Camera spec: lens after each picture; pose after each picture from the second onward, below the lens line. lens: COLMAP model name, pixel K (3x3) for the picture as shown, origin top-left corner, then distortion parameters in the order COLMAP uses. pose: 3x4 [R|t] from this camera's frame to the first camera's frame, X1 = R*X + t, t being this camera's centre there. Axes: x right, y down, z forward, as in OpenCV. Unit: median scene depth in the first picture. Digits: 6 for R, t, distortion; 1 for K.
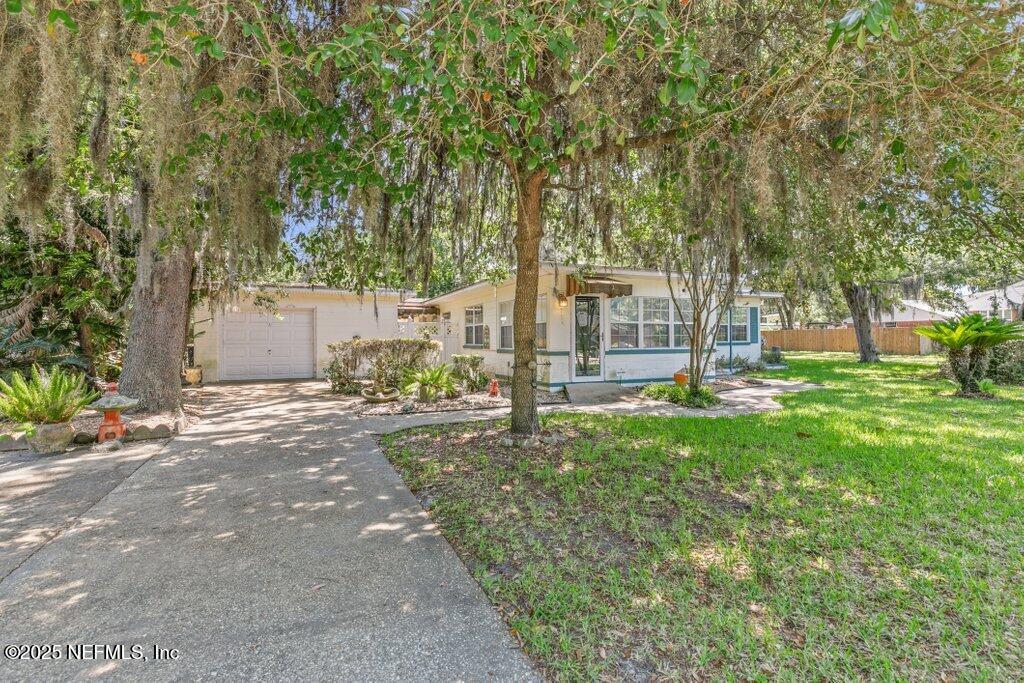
lens RADIAL K [[455.6, 0, 512.8], [0, 455.6, 346.1], [0, 0, 1]] dist [0.001924, 0.000139]
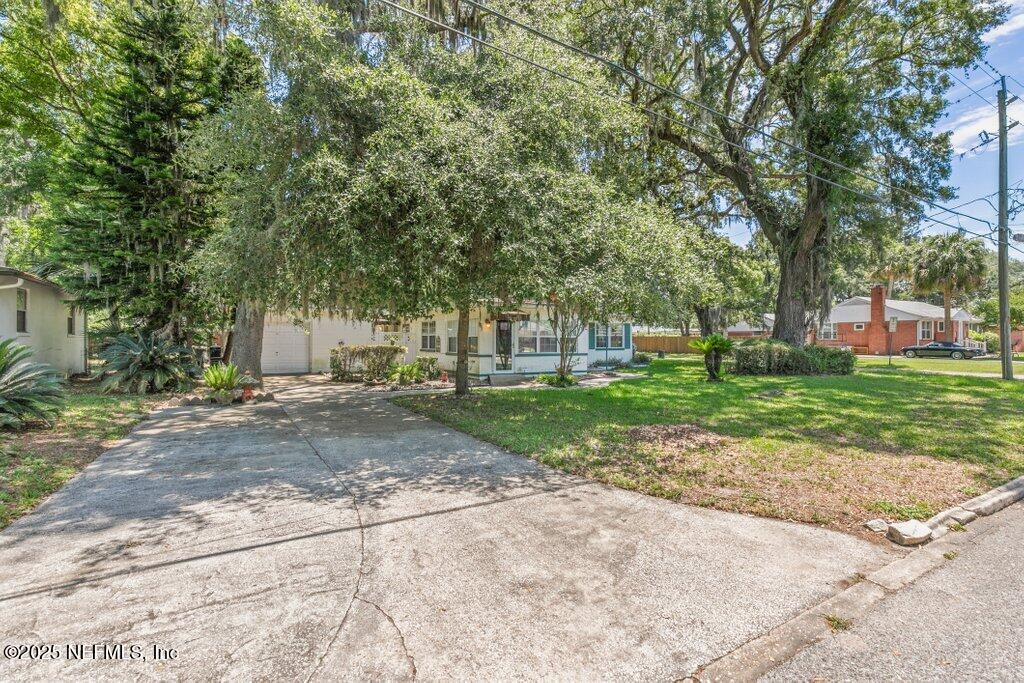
lens RADIAL K [[455.6, 0, 512.8], [0, 455.6, 346.1], [0, 0, 1]] dist [0.001924, 0.000139]
pose [[0.992434, 0.006621, 0.122598, -0.000377], [-0.006366, 0.999977, -0.002469, -0.014247], [-0.122612, 0.001670, 0.992453, -0.586551]]
